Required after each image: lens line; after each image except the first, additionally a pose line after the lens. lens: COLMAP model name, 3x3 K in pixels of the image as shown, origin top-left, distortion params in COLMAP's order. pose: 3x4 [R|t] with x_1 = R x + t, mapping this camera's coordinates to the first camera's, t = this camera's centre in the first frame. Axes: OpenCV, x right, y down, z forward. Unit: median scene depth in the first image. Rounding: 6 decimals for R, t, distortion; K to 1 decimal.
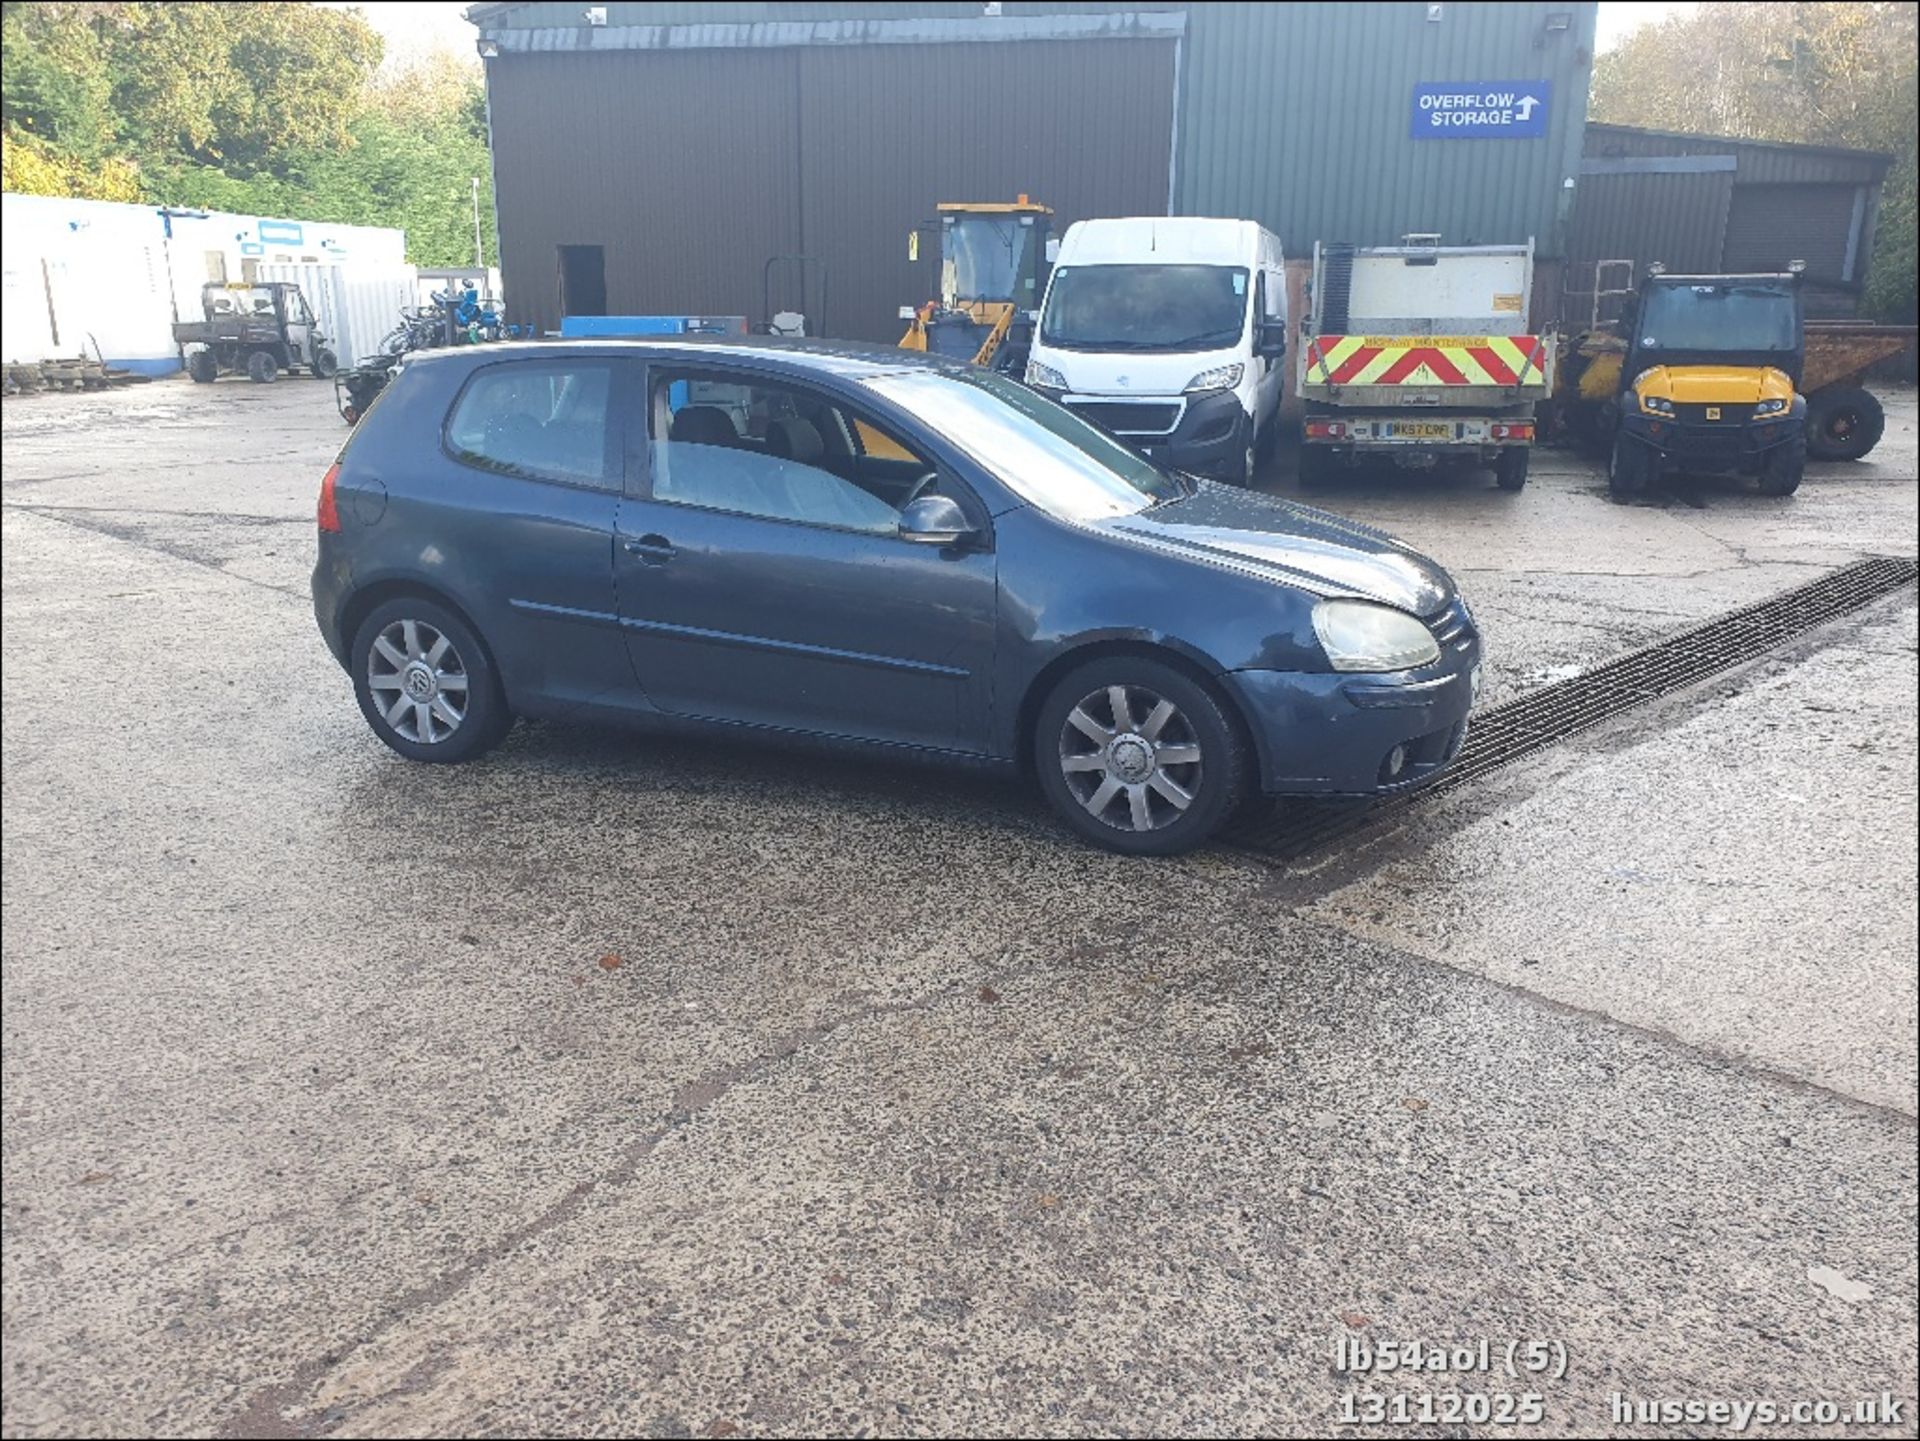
lens RADIAL K [[1481.5, 0, 948.2], [0, 1481.5, 705.2], [0, 0, 1]] dist [0.003714, 0.038873]
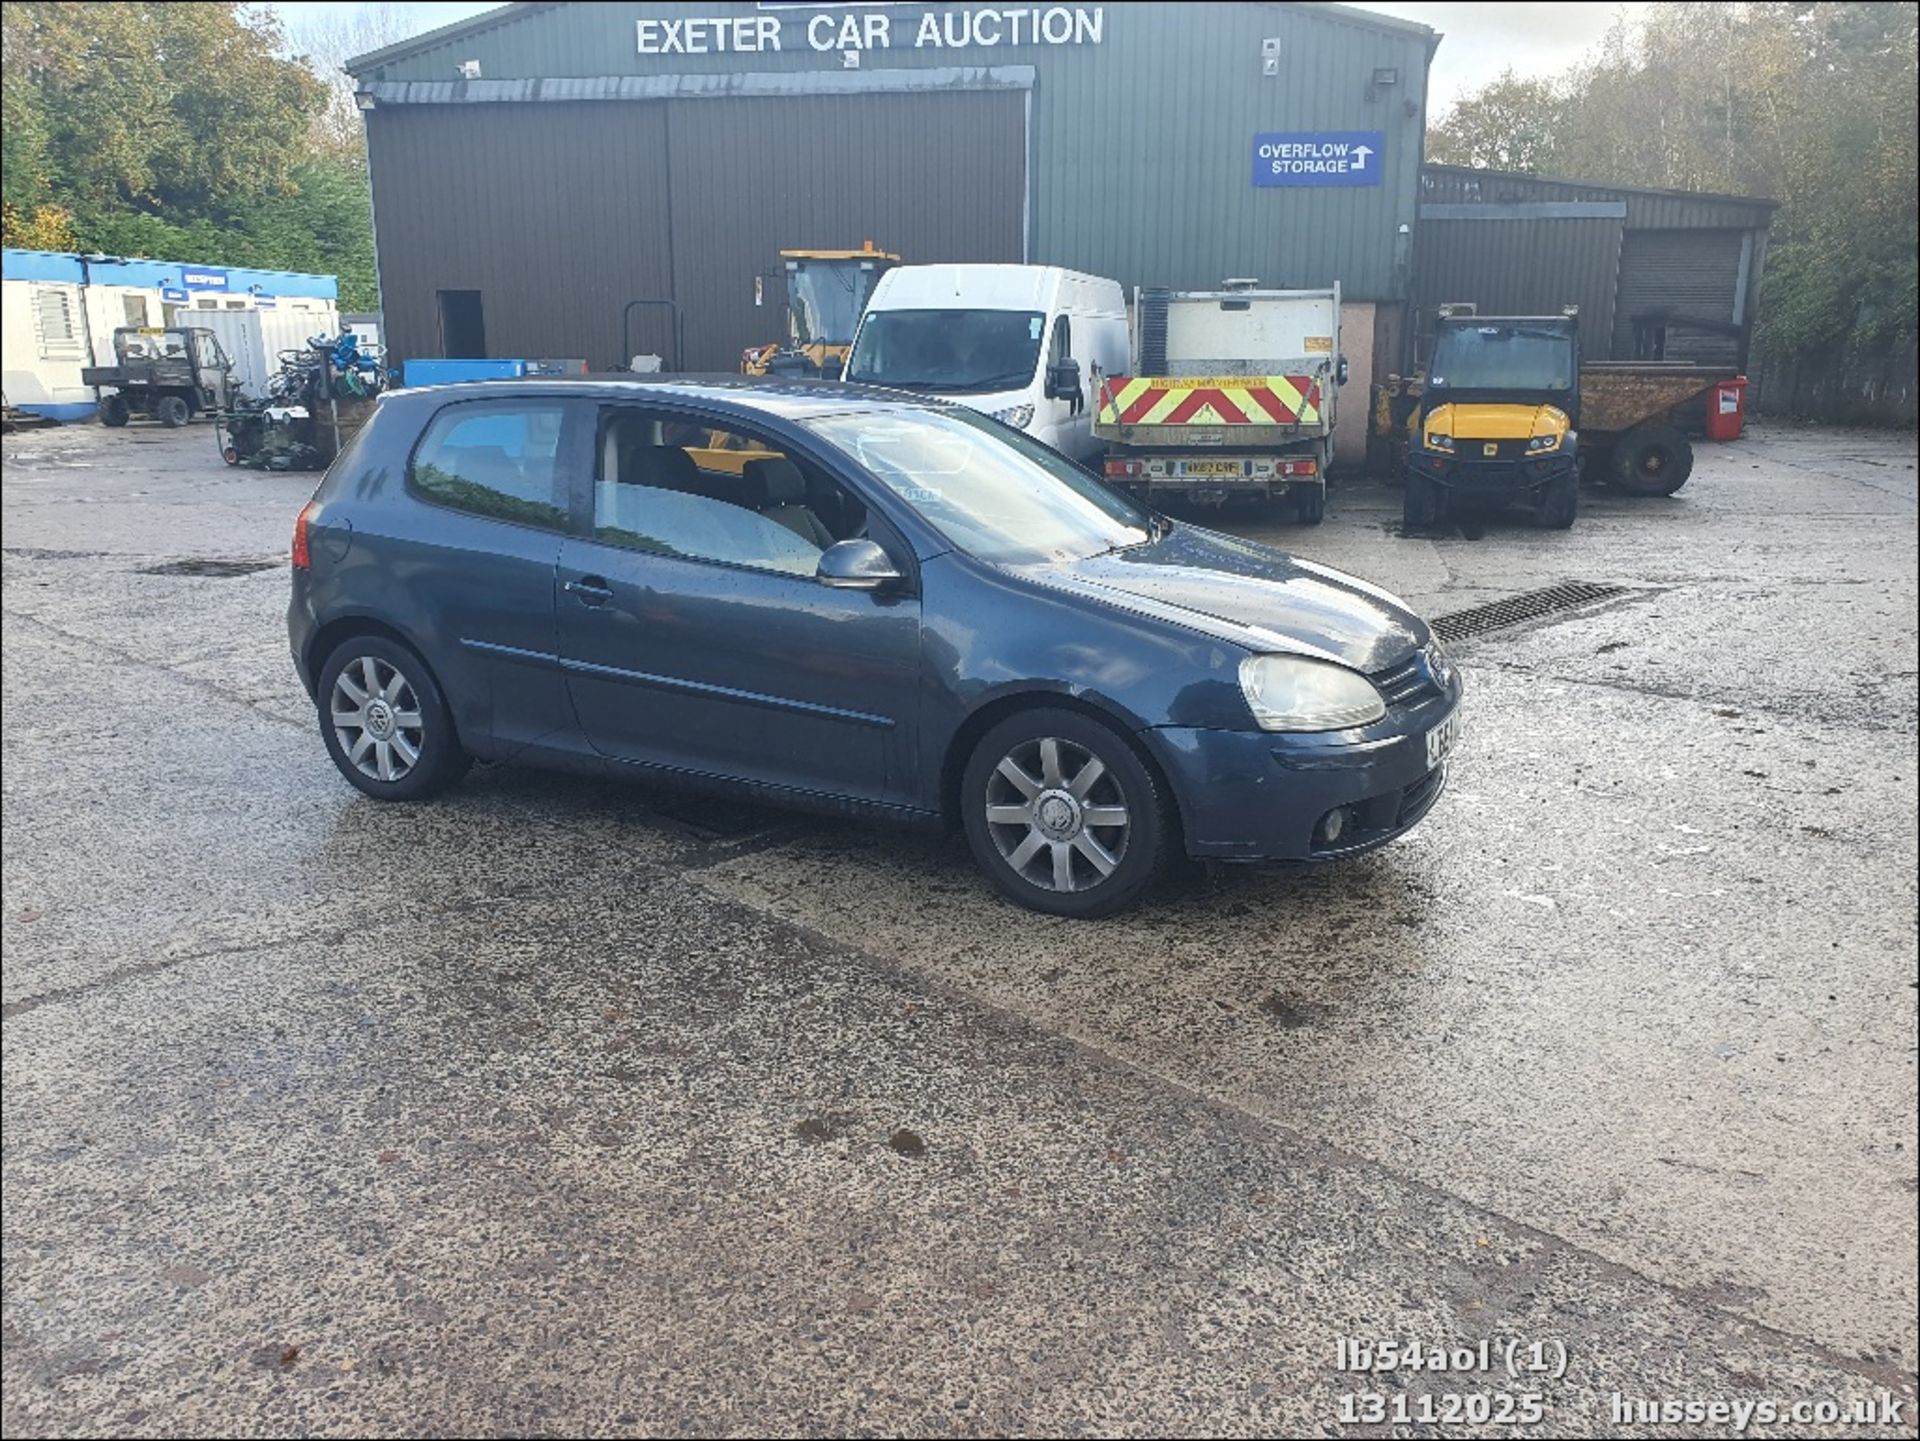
lens RADIAL K [[1512.7, 0, 966.2], [0, 1512.7, 716.0], [0, 0, 1]] dist [0.023882, 0.007672]
pose [[0.999995, -0.002695, -0.001382, 0.148136], [0.002659, 0.999658, -0.026007, 0.015474], [0.001451, 0.026003, 0.999661, -0.054783]]
